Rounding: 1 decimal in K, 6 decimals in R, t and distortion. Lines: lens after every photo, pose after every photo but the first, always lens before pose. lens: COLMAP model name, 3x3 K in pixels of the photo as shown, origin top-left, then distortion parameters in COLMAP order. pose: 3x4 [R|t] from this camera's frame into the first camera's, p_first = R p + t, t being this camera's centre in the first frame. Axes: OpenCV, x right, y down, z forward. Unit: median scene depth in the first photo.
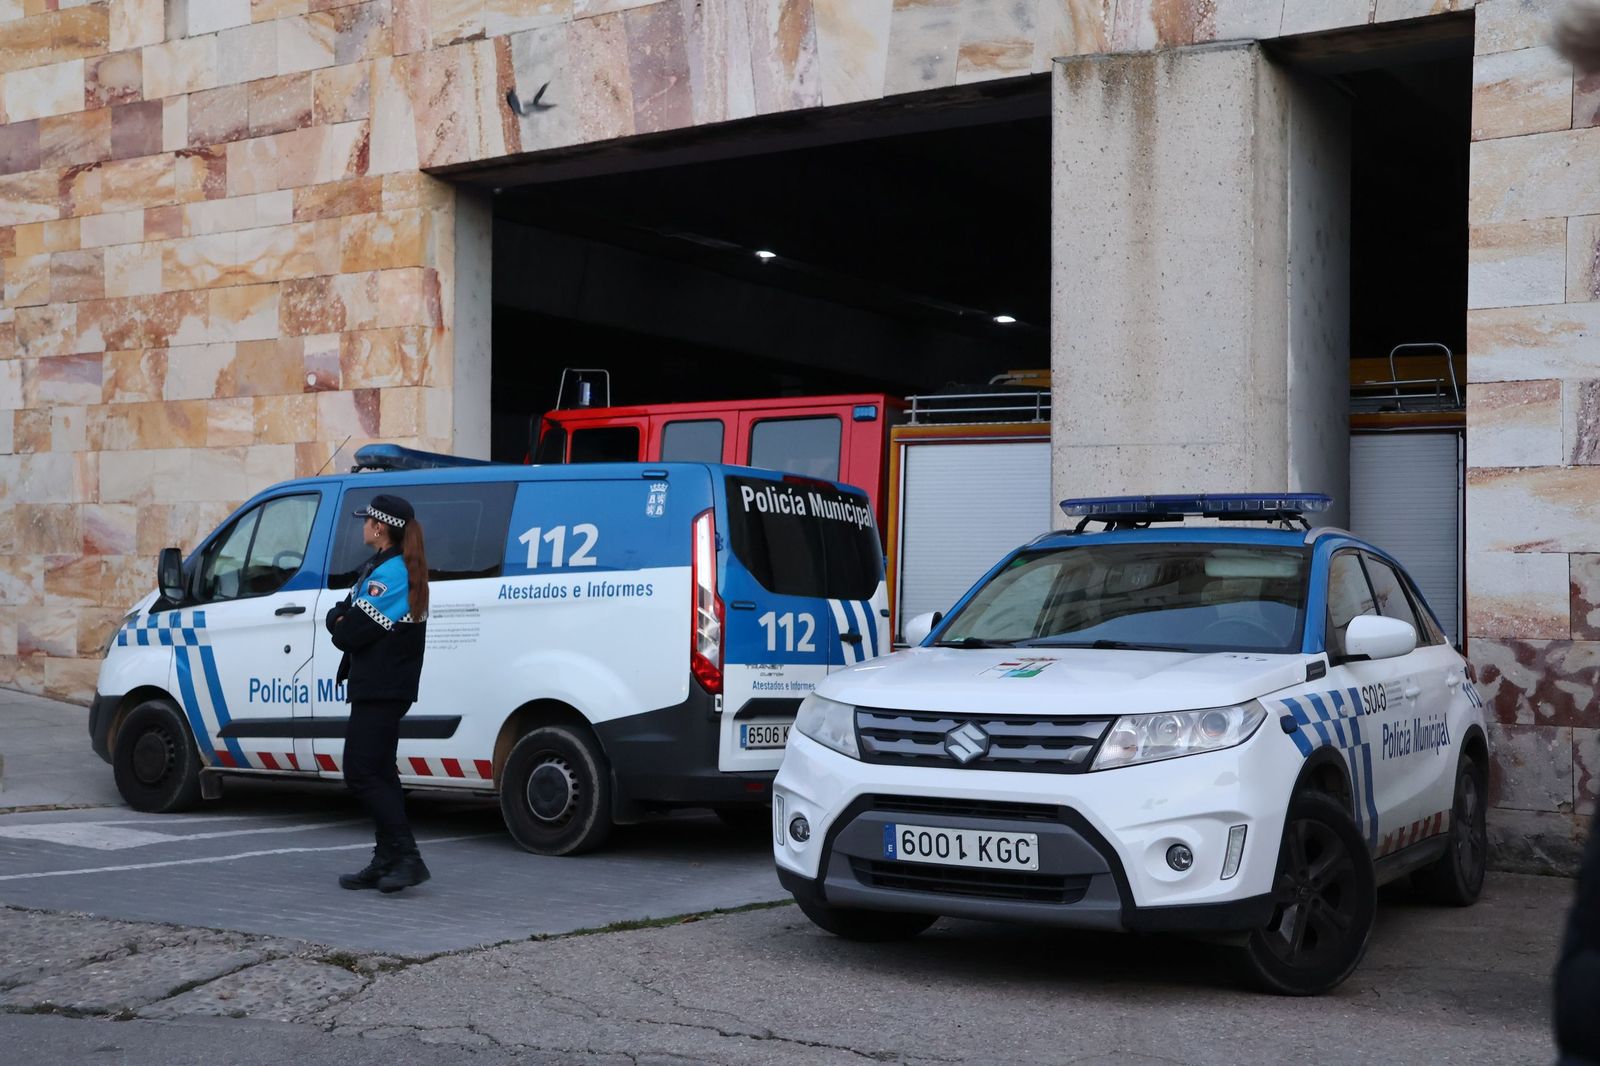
lens RADIAL K [[1936.7, 0, 800.7], [0, 1936.7, 526.1], [0, 0, 1]] dist [0.085338, 0.000000]
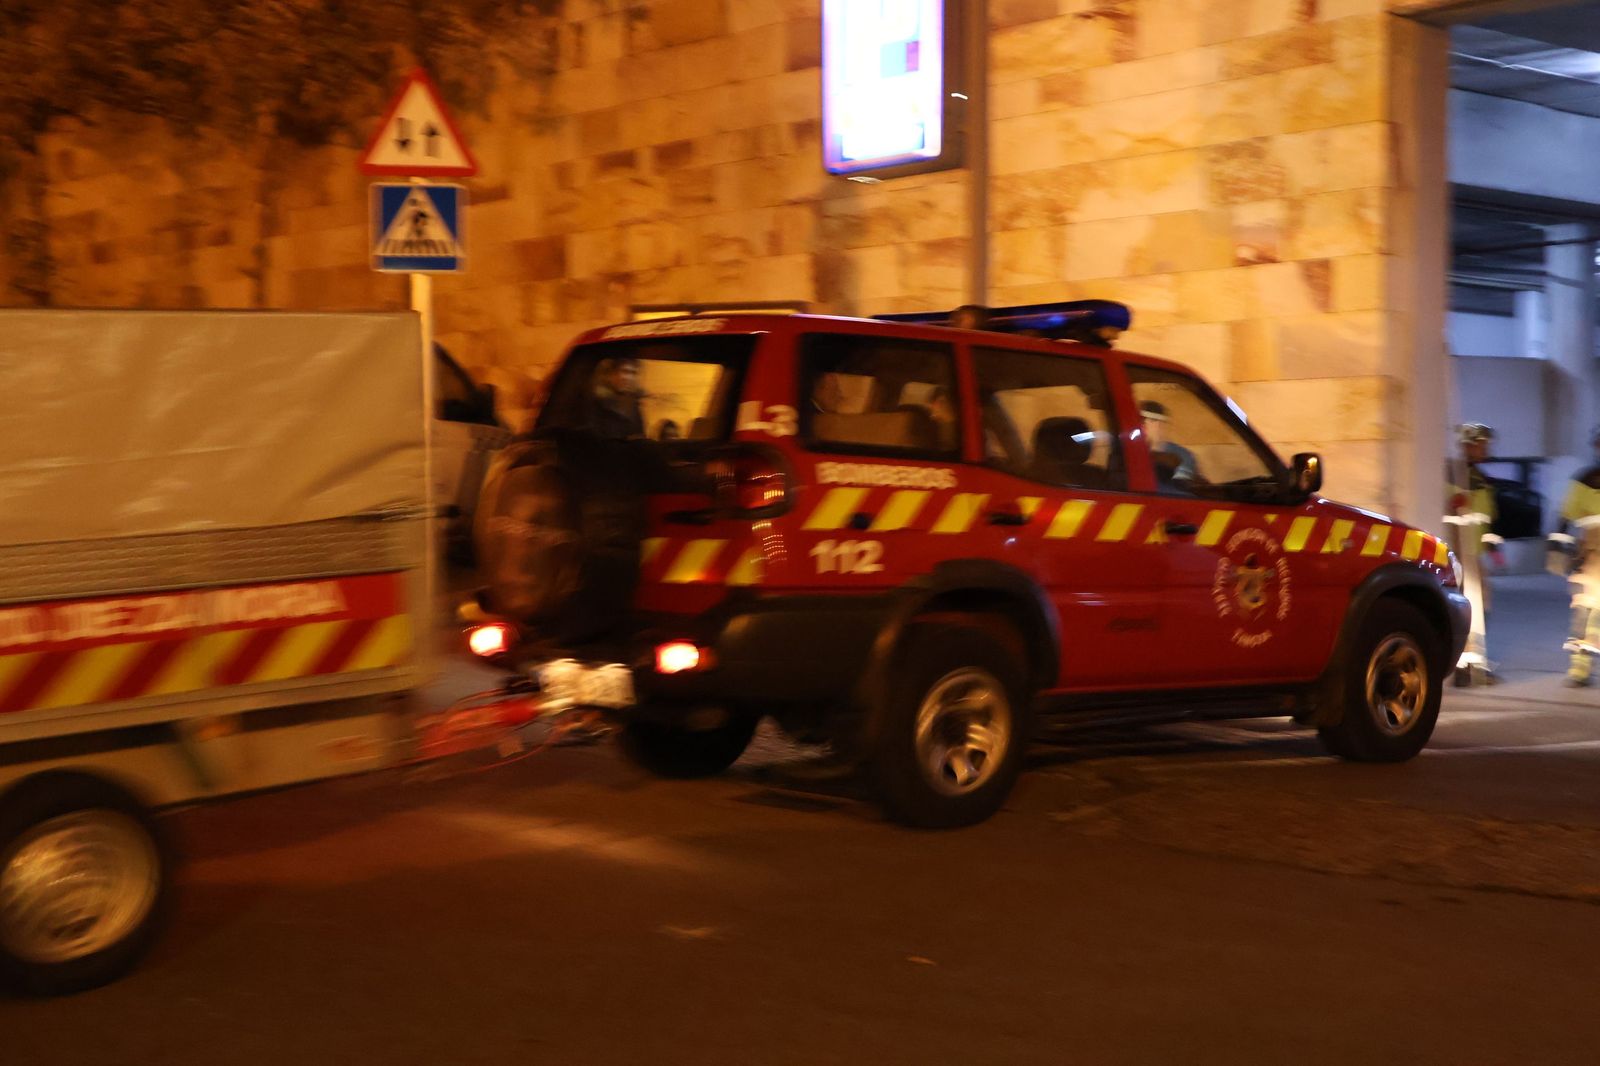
lens RADIAL K [[2197.9, 0, 791.0], [0, 2197.9, 522.1], [0, 0, 1]] dist [0.115431, 0.000000]
pose [[0.962483, -0.005314, -0.271291, -0.182635], [0.018790, 0.998713, 0.047103, -0.000980], [0.270692, -0.050434, 0.961344, -0.076980]]
